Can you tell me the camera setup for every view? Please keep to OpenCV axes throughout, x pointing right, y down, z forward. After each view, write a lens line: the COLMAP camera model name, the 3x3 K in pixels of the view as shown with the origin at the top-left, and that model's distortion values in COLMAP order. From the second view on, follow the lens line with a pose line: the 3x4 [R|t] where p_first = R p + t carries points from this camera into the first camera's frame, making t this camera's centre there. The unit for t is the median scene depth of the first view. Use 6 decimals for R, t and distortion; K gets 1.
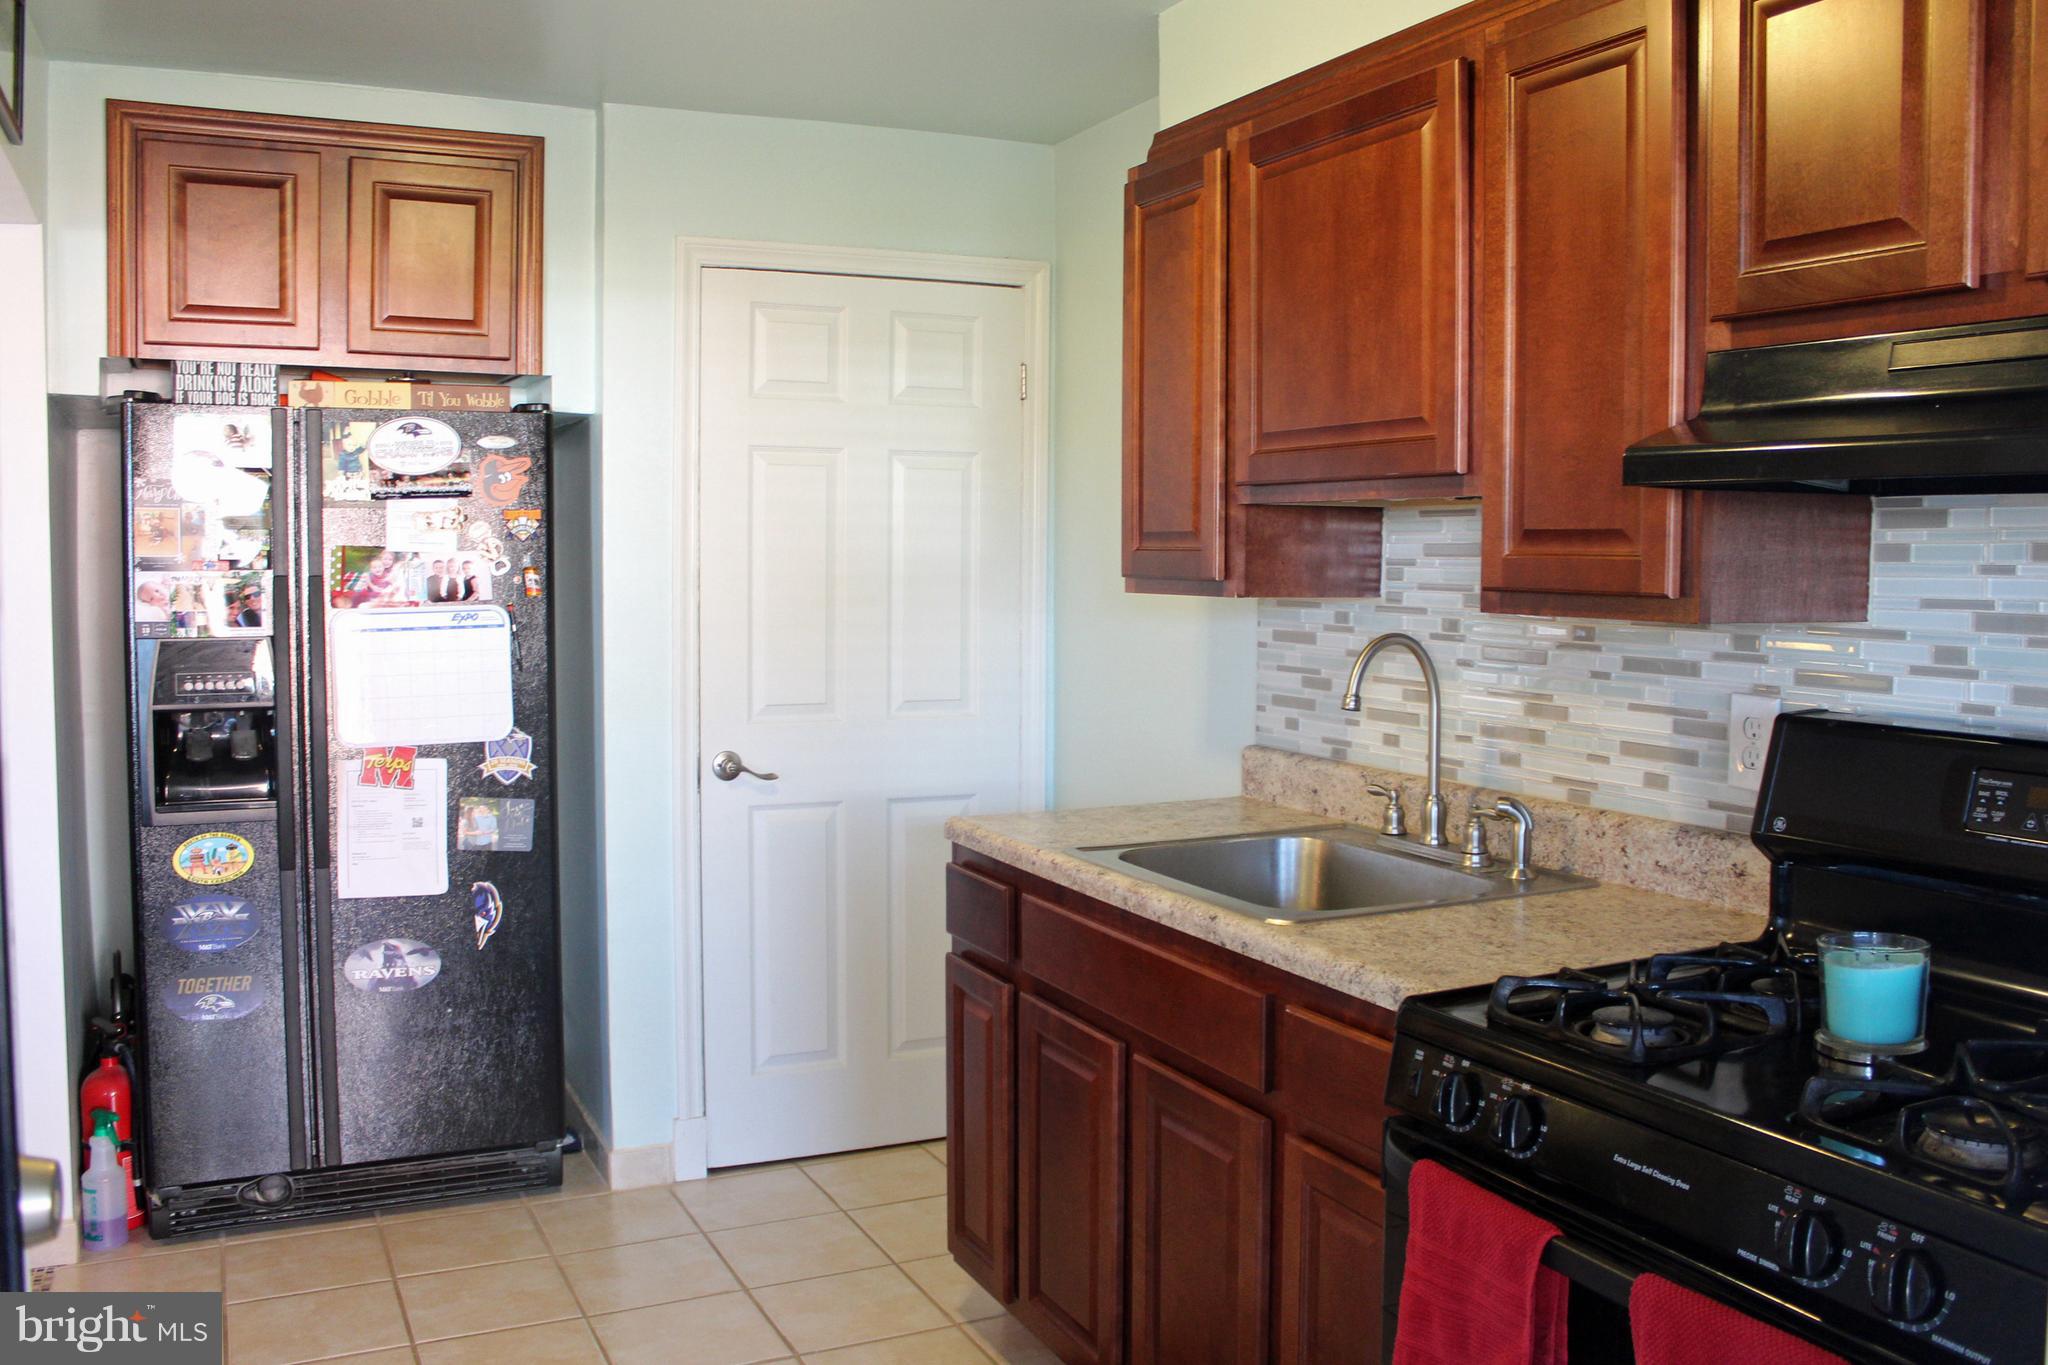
lens RADIAL K [[1806.8, 0, 1025.9], [0, 1806.8, 639.2], [0, 0, 1]] dist [-0.007673, -0.002498]
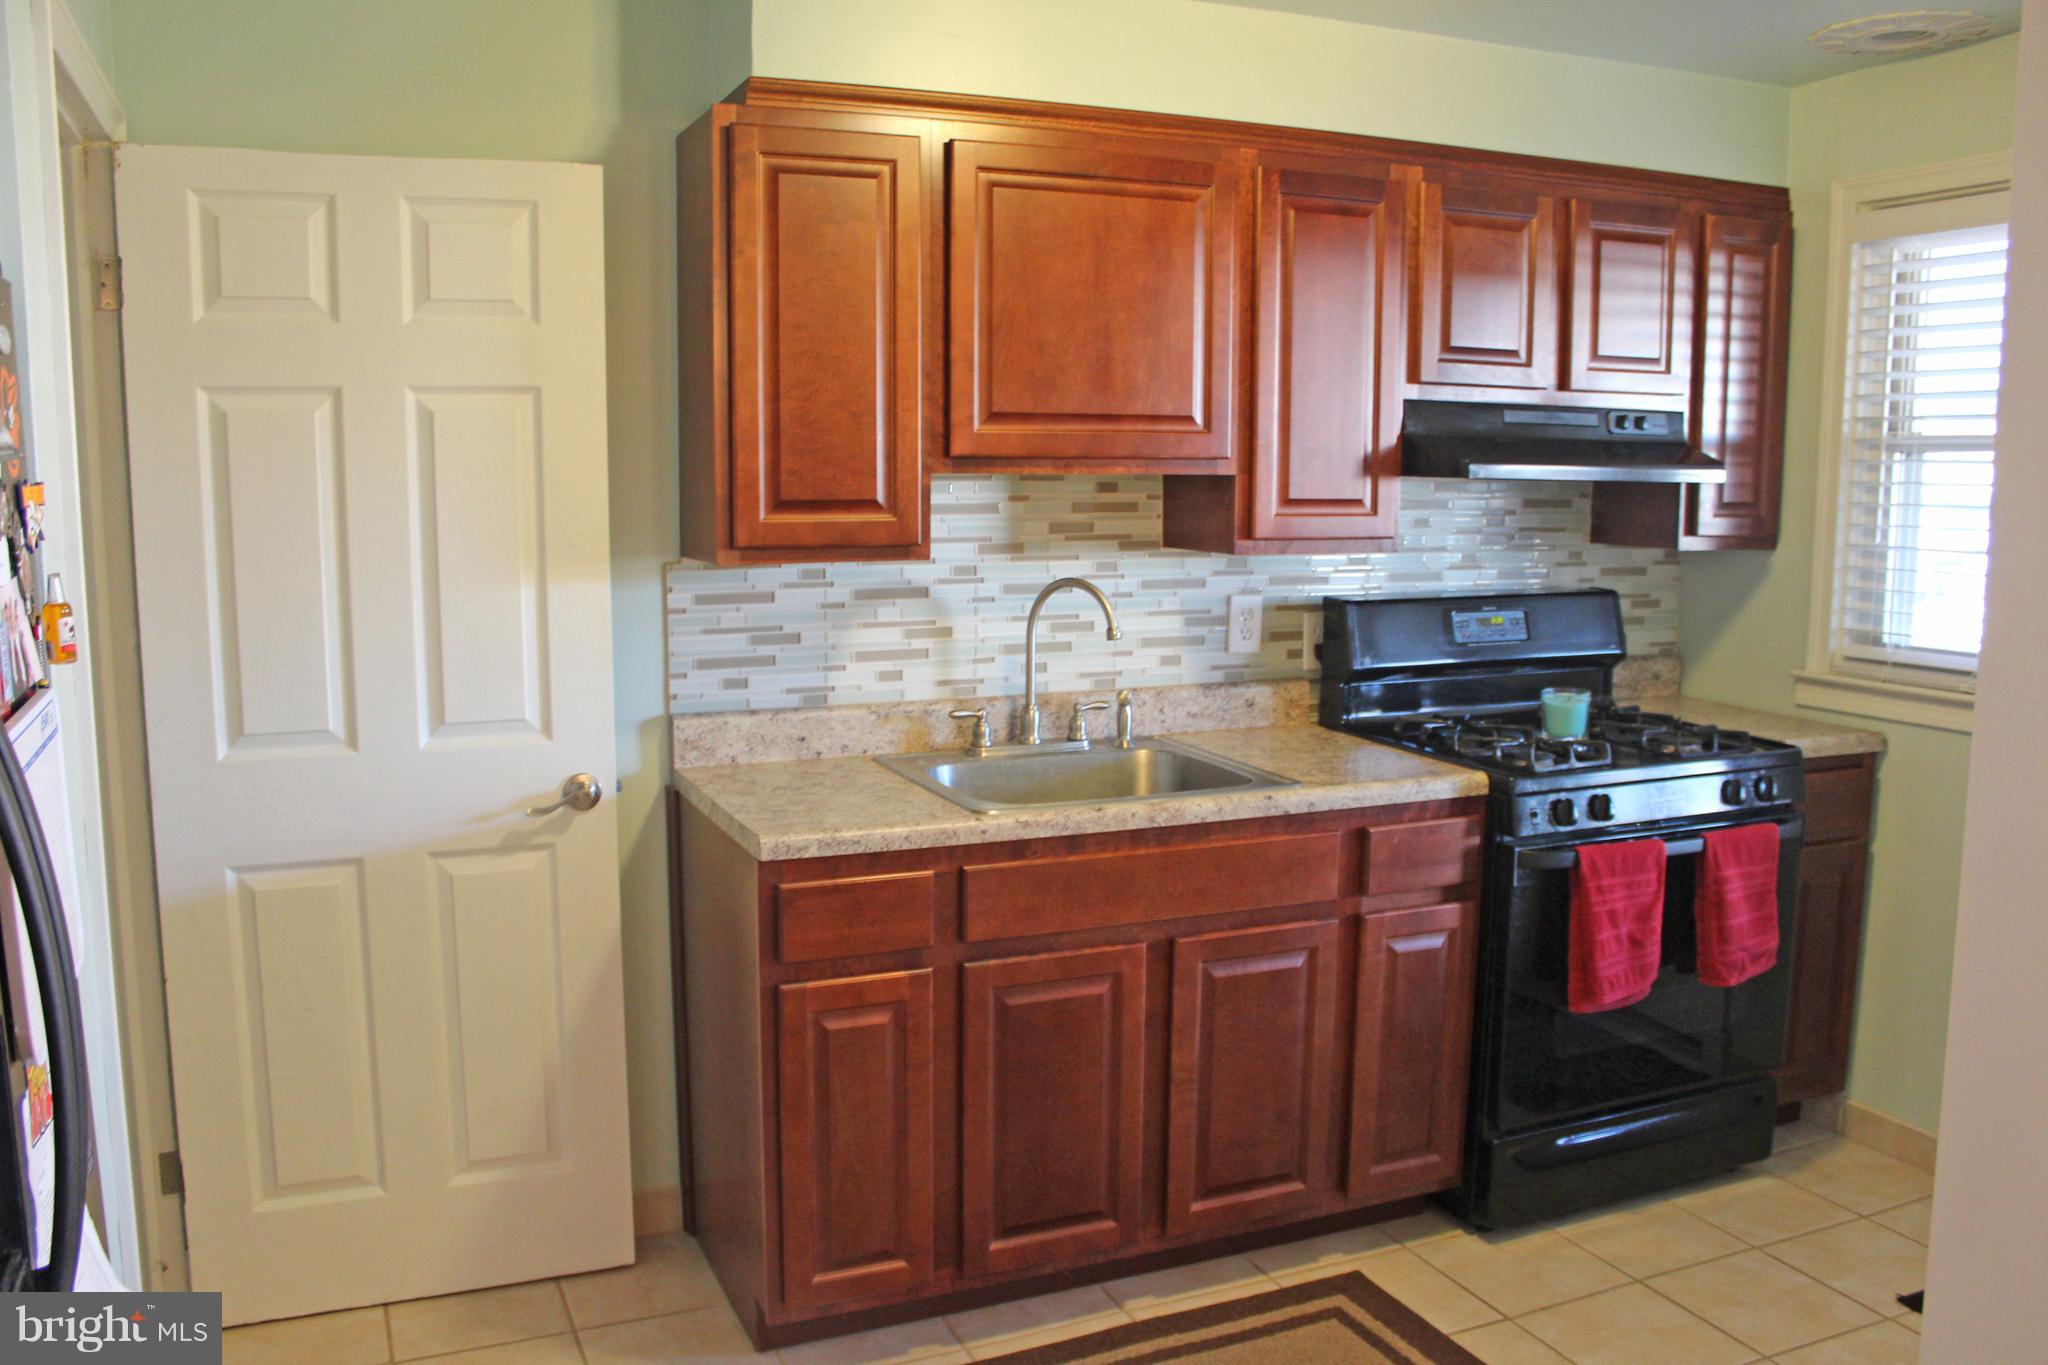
lens RADIAL K [[1689.3, 0, 1024.0], [0, 1689.3, 682.5], [0, 0, 1]] dist [-0.206388, 0.219769]
pose [[0.053636, -0.132347, 0.989751, -1.018249], [0.052300, 0.990190, 0.129571, -0.088612], [-0.997190, 0.044815, 0.060032, 1.014107]]
